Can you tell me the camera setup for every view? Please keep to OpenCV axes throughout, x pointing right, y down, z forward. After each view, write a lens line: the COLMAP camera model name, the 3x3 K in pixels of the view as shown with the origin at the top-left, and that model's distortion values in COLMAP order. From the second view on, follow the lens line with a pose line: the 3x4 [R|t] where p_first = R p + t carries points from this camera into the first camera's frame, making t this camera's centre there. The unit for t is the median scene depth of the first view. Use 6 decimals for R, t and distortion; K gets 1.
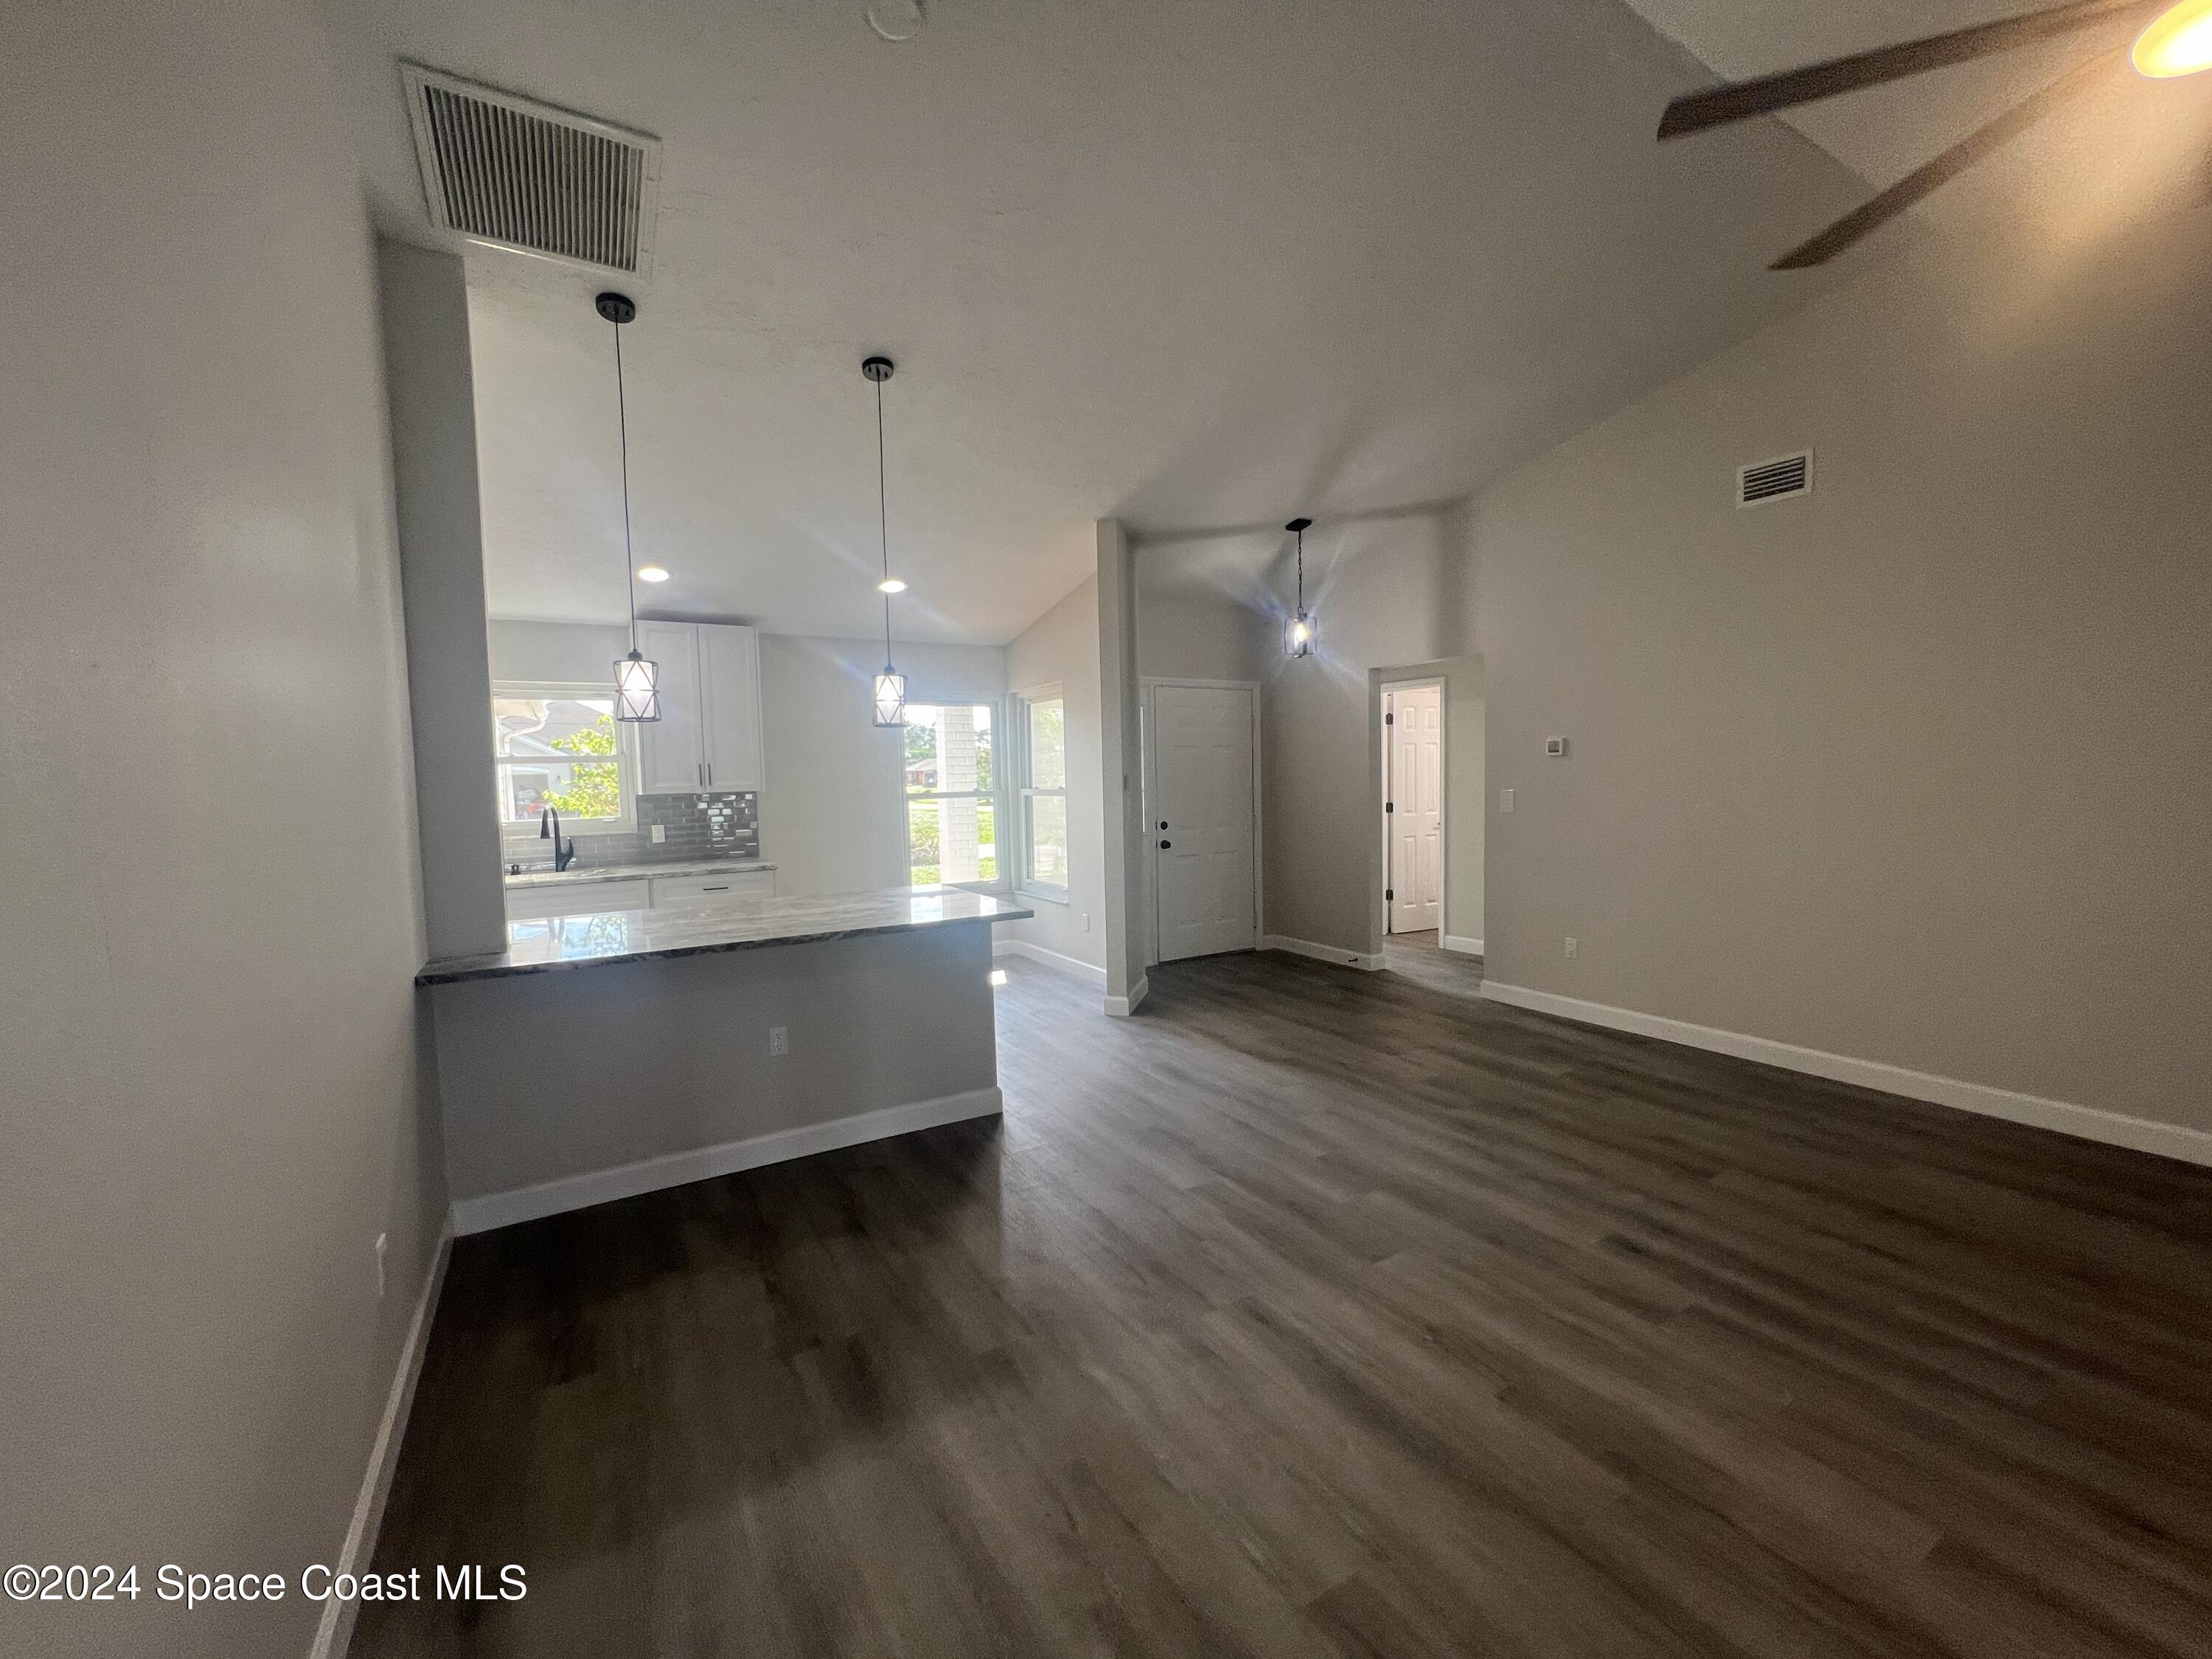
lens RADIAL K [[889.7, 0, 1104.1], [0, 889.7, 832.0], [0, 0, 1]] dist [-0.000946, 0.000314]
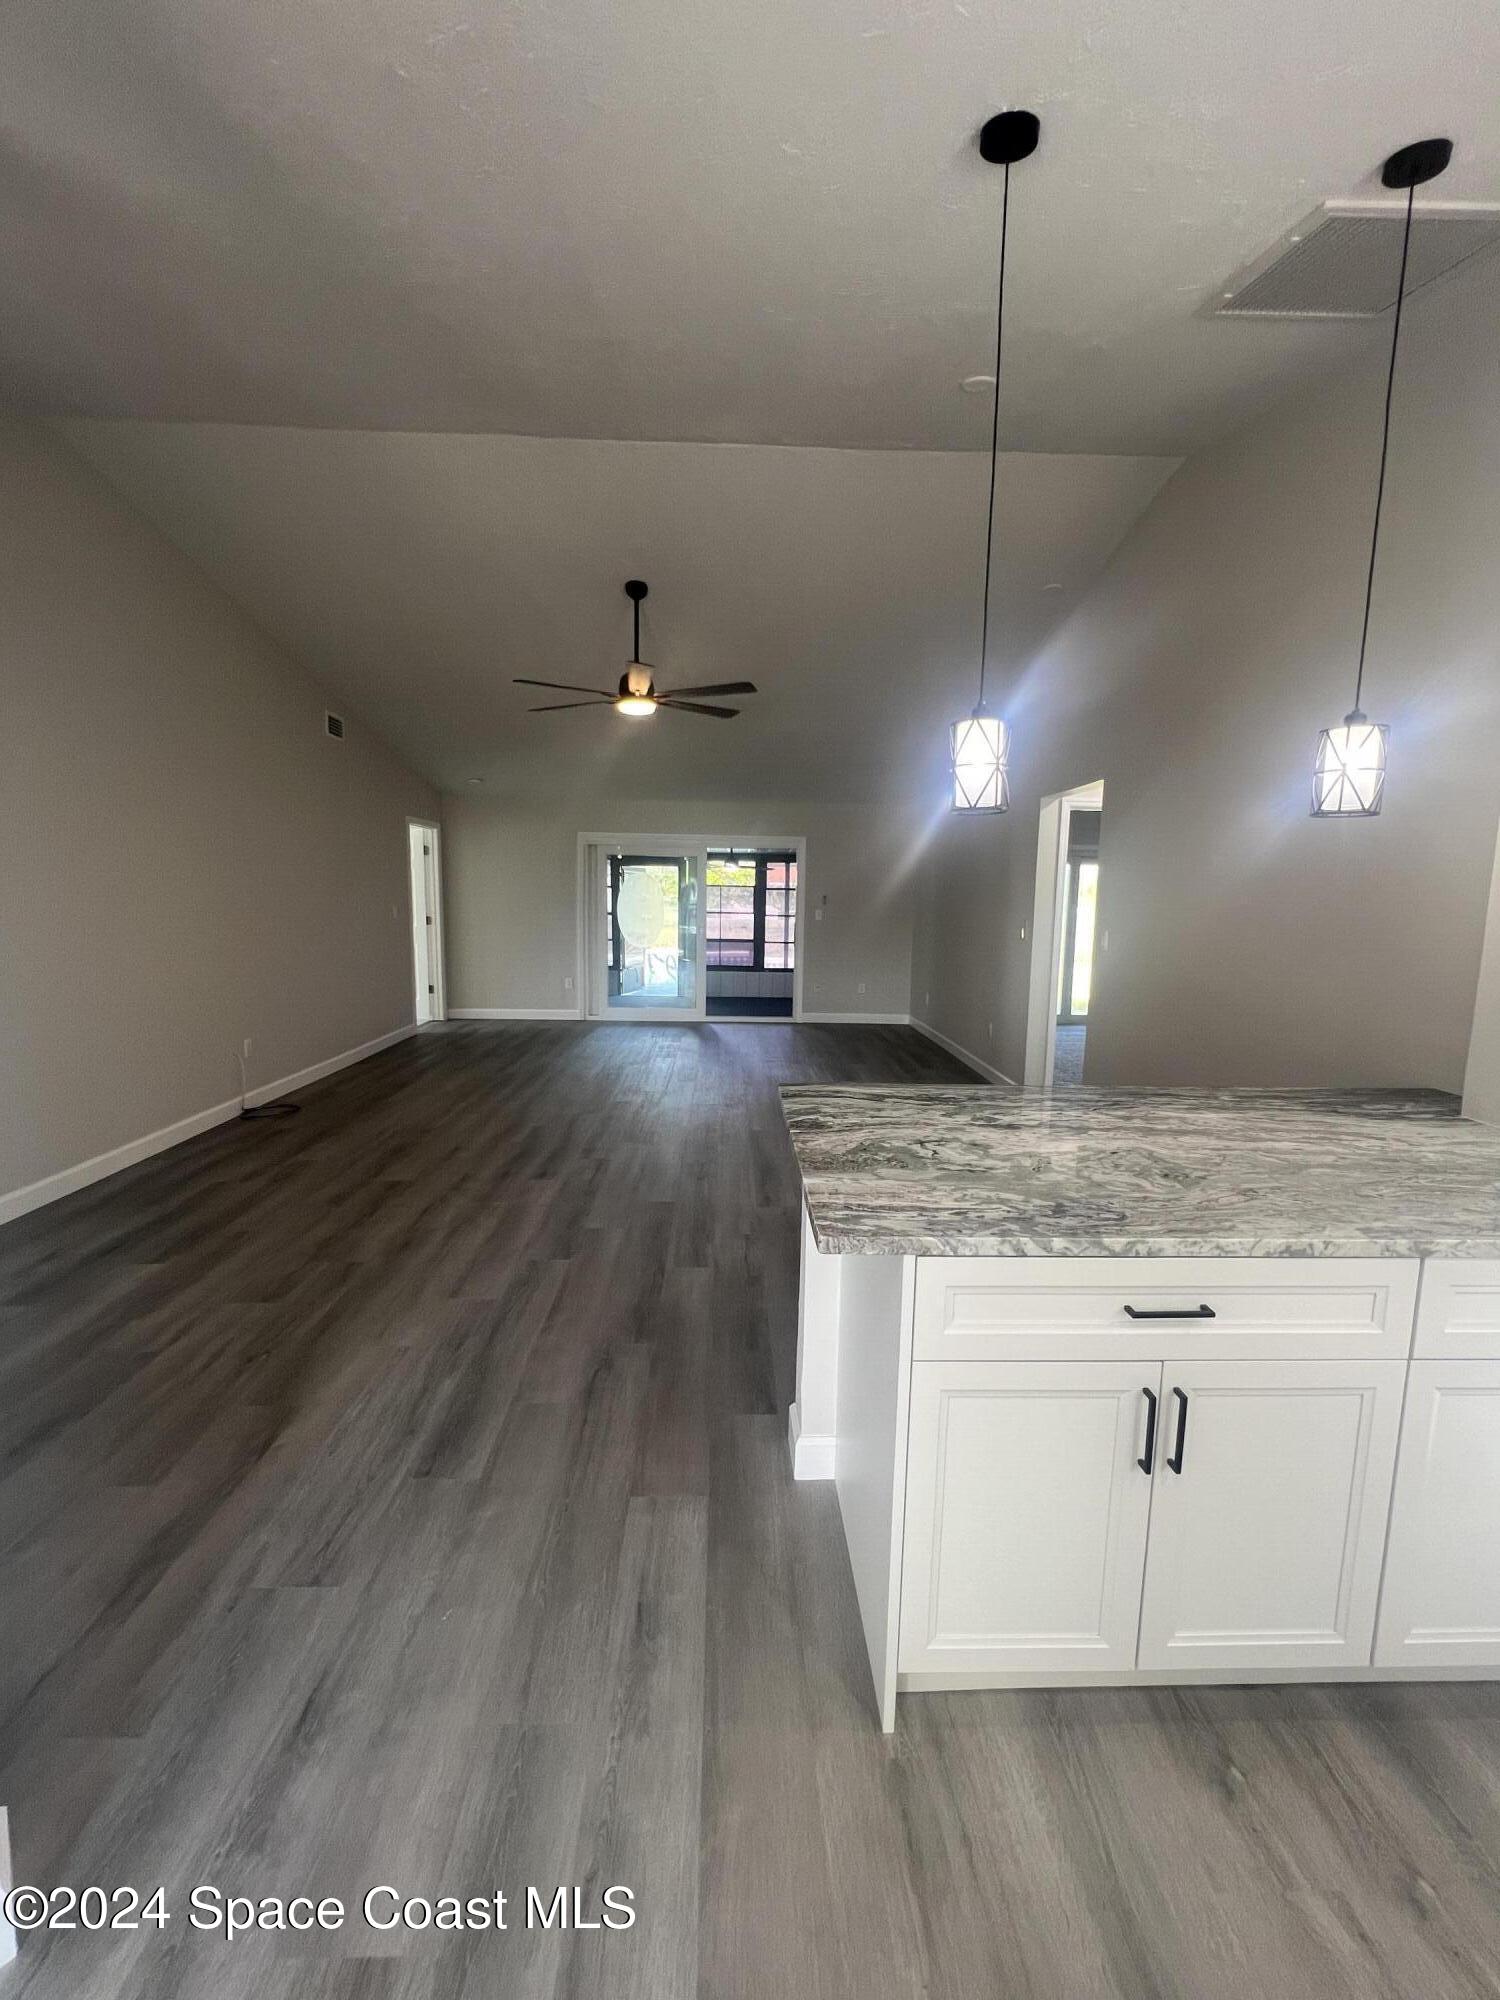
lens RADIAL K [[802.0, 0, 750.0], [0, 802.0, 1000.0], [0, 0, 1]] dist [-0.024156, 0.000002]
pose [[-0.871955, -0.055555, 0.486423, -0.499876], [0.035631, 0.983705, 0.176222, -0.127103], [-0.488287, 0.170990, -0.855768, 2.089103]]
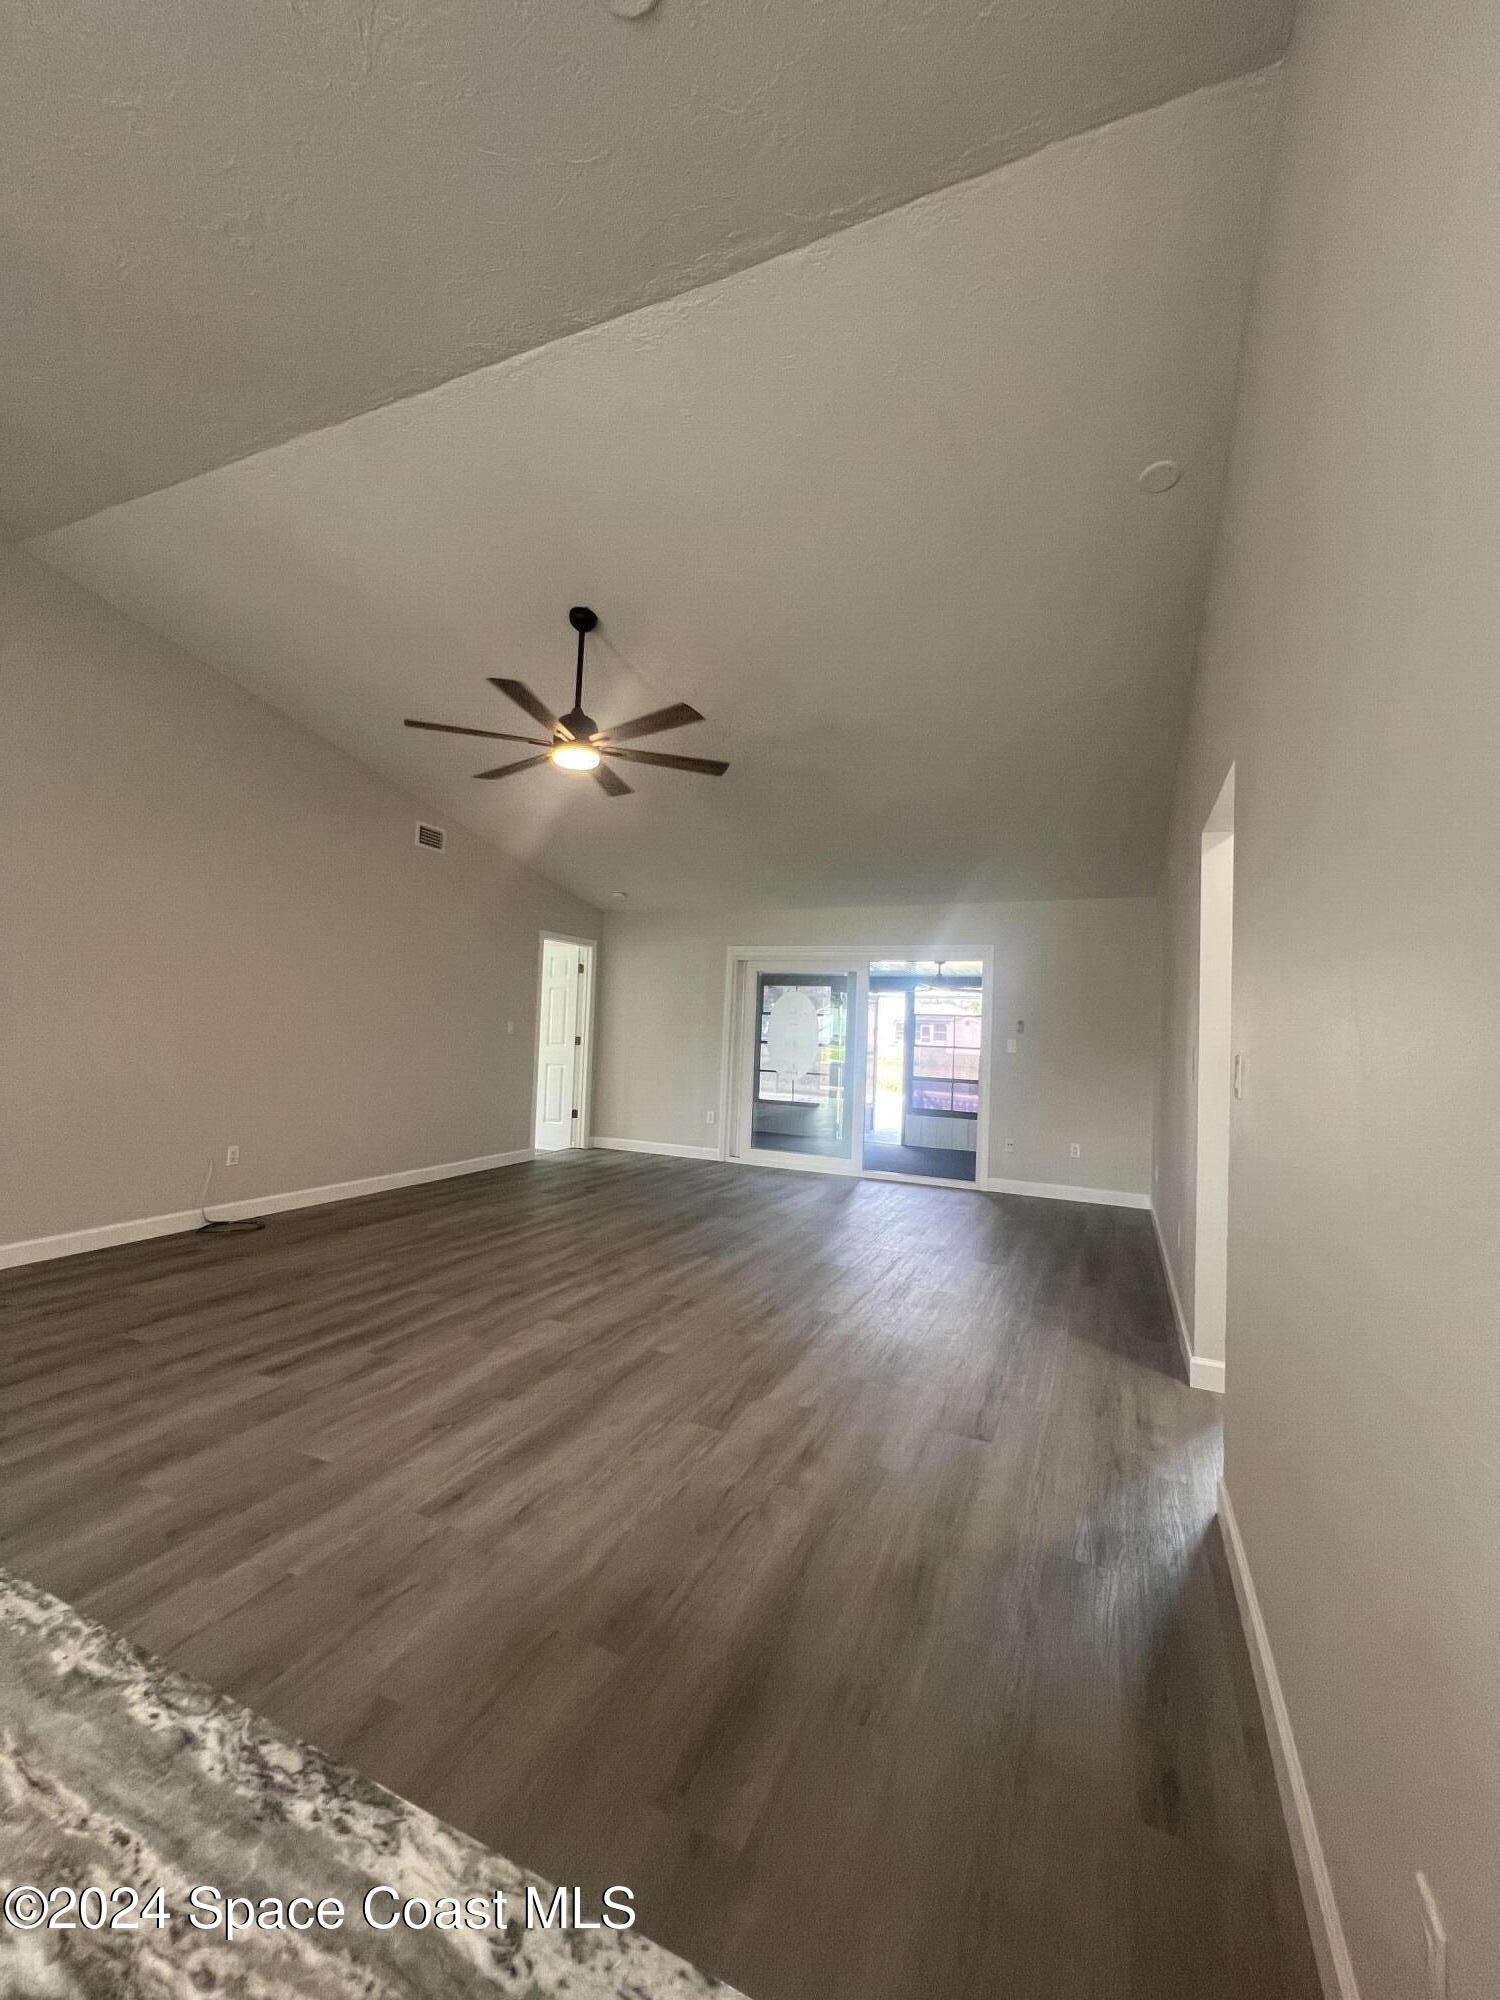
lens RADIAL K [[804.4, 0, 750.0], [0, 804.4, 1000.0], [0, 0, 1]] dist [-0.000946, 0.000314]
pose [[-0.575421, 0.031174, 0.817263, -0.705607], [0.030328, 0.999399, -0.016767, -0.000915], [-0.817295, 0.015138, -0.576021, 1.108836]]
